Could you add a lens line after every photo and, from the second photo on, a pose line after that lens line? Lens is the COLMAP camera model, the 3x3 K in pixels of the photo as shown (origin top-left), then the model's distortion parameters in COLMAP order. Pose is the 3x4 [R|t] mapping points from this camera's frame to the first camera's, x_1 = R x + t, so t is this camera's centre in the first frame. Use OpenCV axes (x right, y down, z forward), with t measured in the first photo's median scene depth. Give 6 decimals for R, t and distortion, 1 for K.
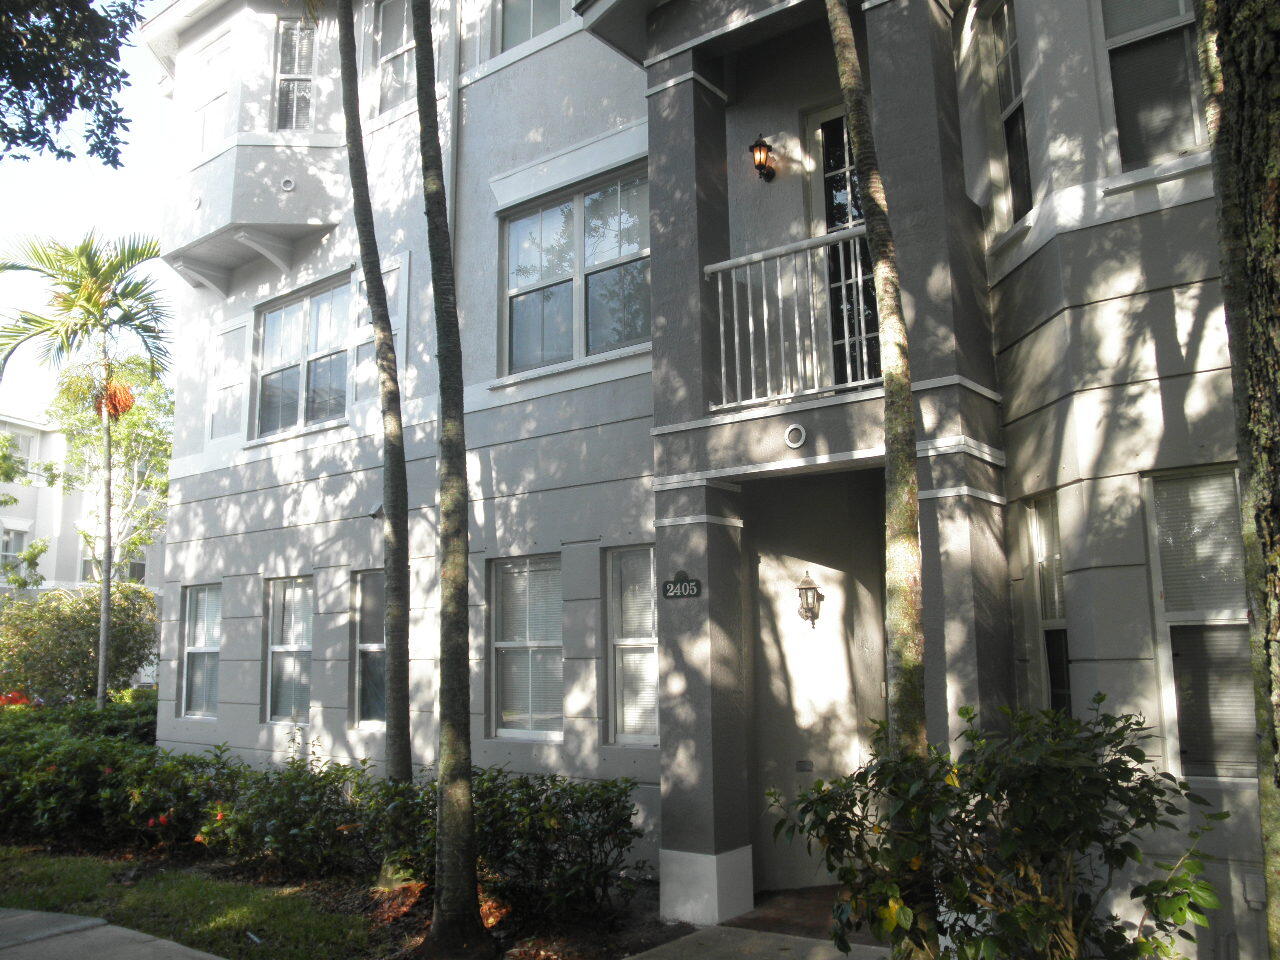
lens RADIAL K [[1049.2, 0, 640.0], [0, 1049.2, 480.0], [0, 0, 1]] dist [-0.125342, 0.107551]
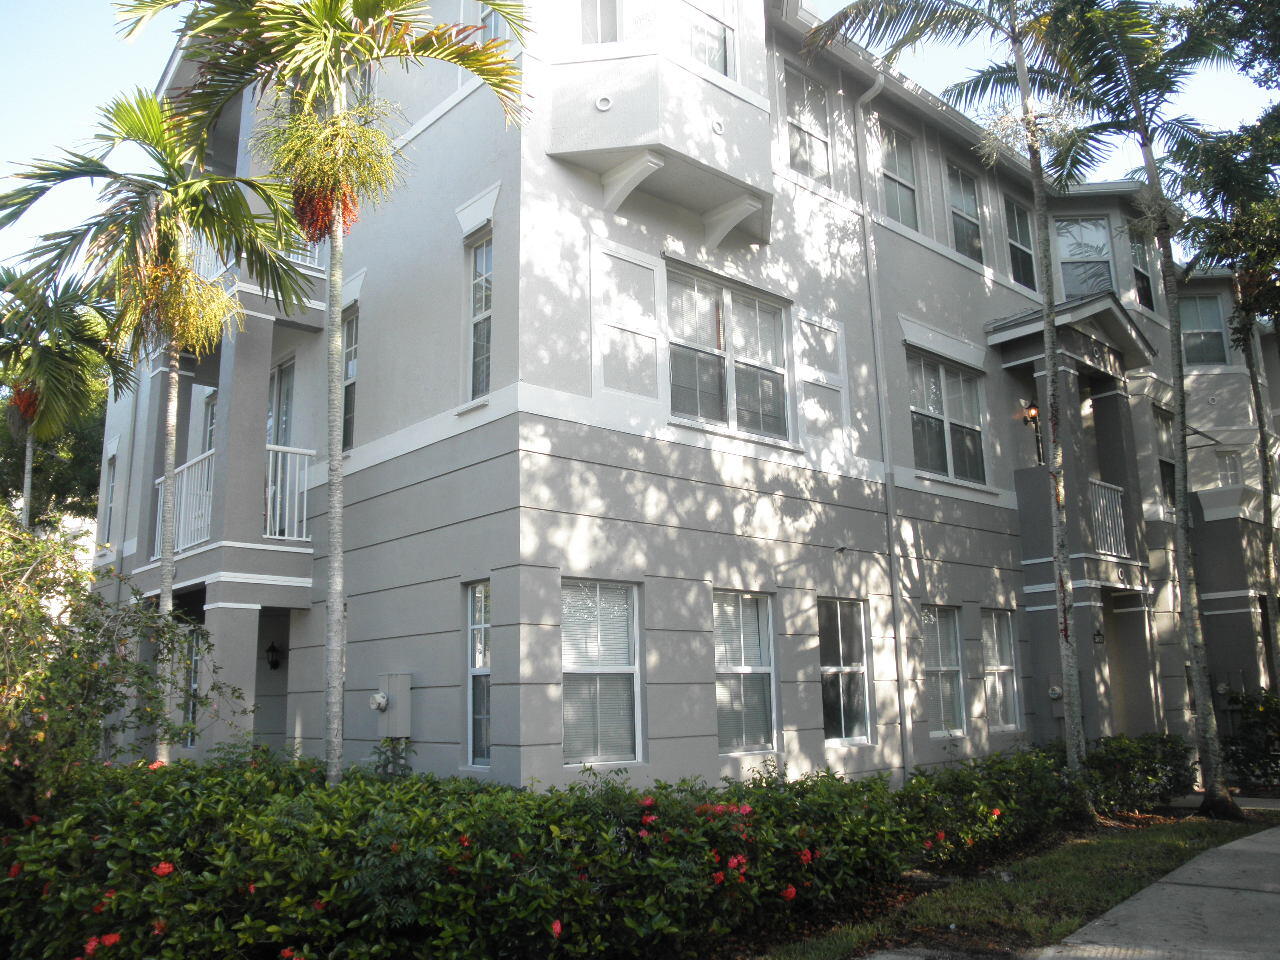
lens RADIAL K [[1049.2, 0, 640.0], [0, 1049.2, 480.0], [0, 0, 1]] dist [-0.125342, 0.107551]
pose [[0.184982, 0.215783, 0.958759, -1.271324], [-0.138519, 0.971581, -0.191944, 0.189212], [-0.972931, -0.097300, 0.209615, 0.919301]]
